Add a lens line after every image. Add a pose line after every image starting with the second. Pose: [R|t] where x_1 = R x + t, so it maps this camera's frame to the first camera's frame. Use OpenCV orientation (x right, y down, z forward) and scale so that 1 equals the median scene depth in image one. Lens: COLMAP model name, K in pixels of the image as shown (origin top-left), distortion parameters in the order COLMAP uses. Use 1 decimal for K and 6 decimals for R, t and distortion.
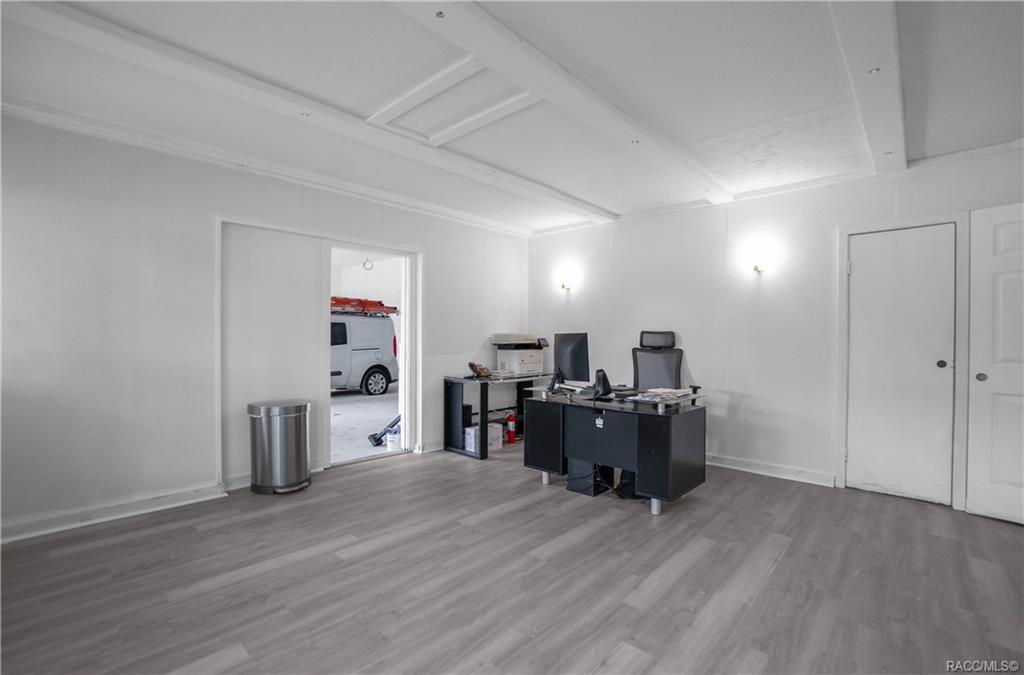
lens RADIAL K [[456.4, 0, 514.3], [0, 456.4, 326.3], [0, 0, 1]] dist [-0.042877, 0.004626]
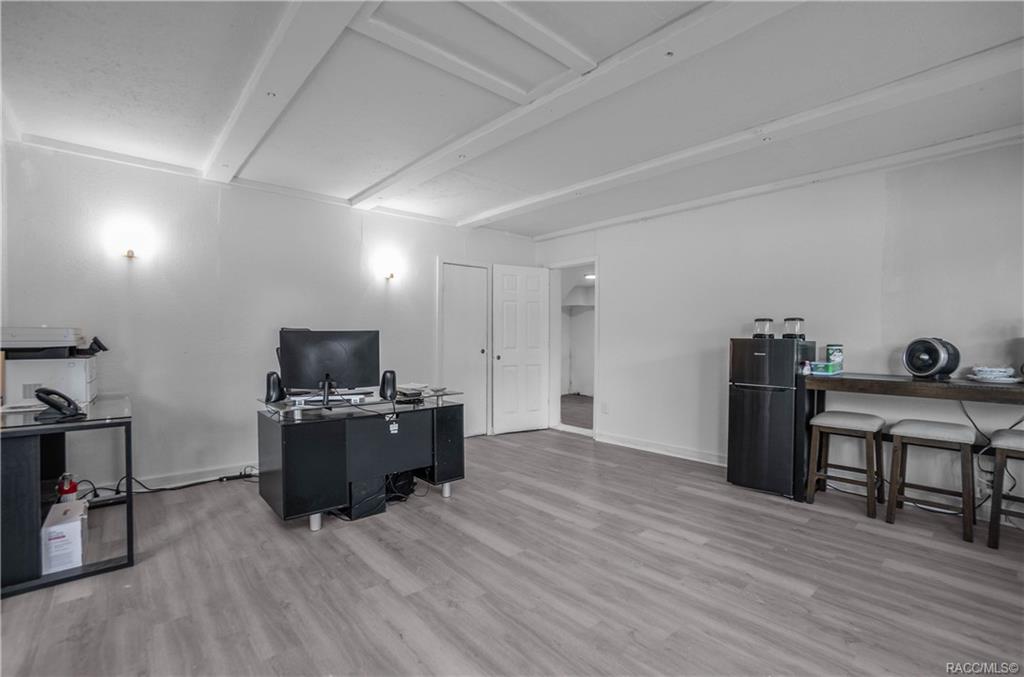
lens RADIAL K [[456.4, 0, 509.3], [0, 456.4, 330.9], [0, 0, 1]] dist [-0.042877, 0.004626]
pose [[0.108316, 0.008990, 0.994076, -0.811280], [-0.027175, 0.999612, -0.006079, 0.015902], [-0.993745, -0.026355, 0.108518, 0.773585]]
